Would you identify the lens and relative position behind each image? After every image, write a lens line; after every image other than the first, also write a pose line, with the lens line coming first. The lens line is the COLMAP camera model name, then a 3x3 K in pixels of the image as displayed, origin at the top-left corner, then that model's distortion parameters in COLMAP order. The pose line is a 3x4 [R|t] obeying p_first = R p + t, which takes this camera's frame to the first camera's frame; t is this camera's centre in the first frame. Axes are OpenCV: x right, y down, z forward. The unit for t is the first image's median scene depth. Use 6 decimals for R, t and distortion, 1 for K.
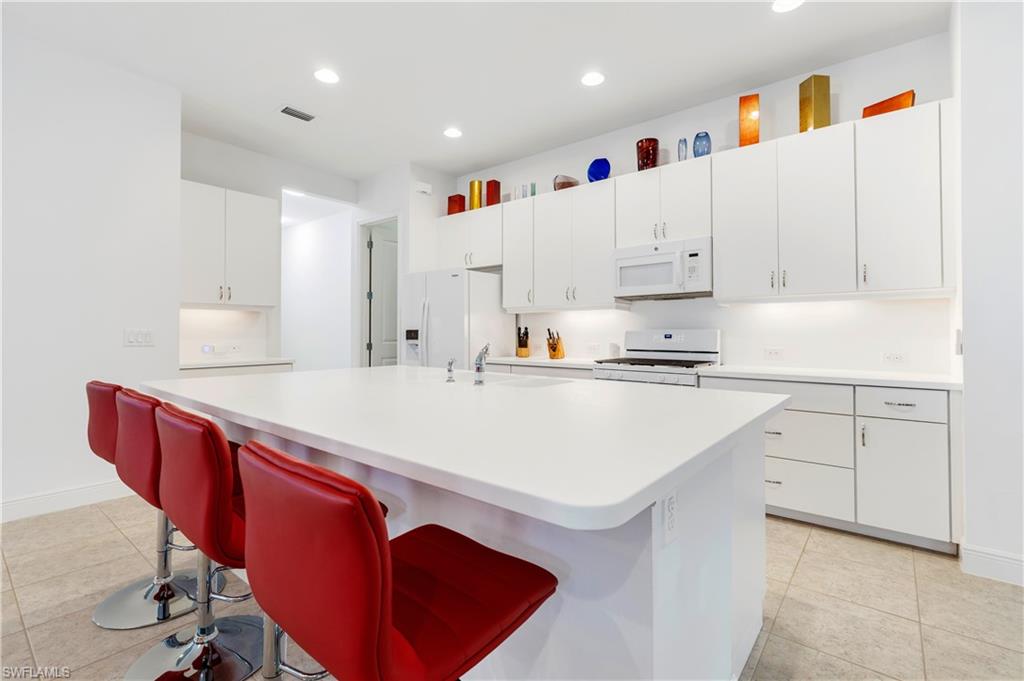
lens RADIAL K [[480.9, 0, 493.4], [0, 480.9, 338.5], [0, 0, 1]] dist [-0.002186, -0.000618]
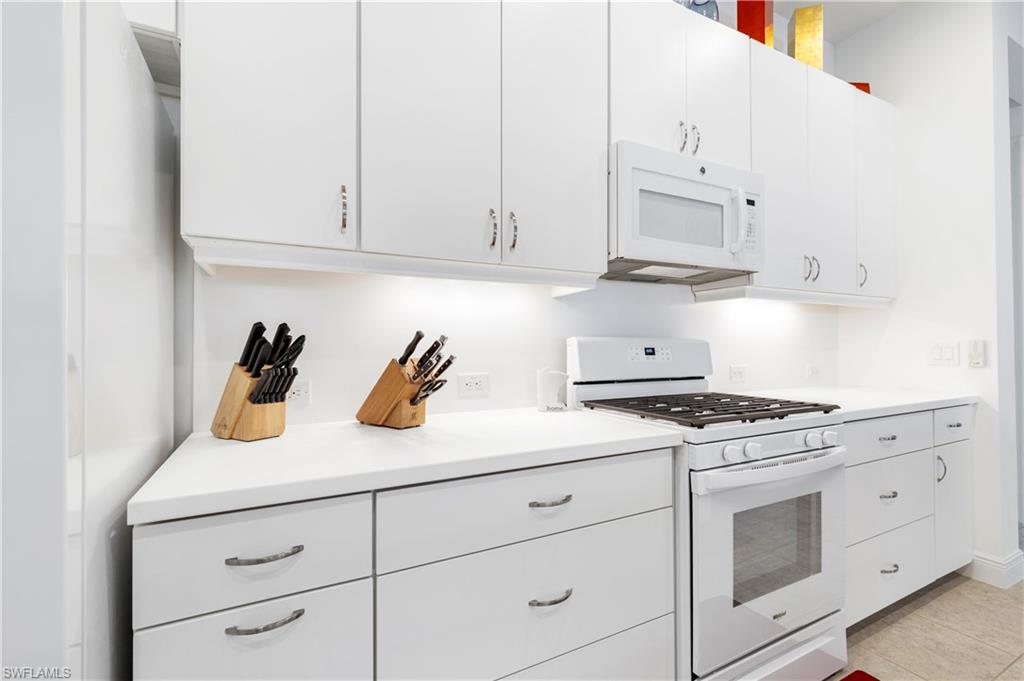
lens RADIAL K [[471.8, 0, 507.9], [0, 471.8, 342.6], [0, 0, 1]] dist [0.002514, 0.000077]
pose [[0.342630, 0.007482, 0.939441, -0.138757], [0.011845, 0.999854, -0.012283, -0.007882], [-0.939396, 0.015336, 0.342491, 0.813457]]
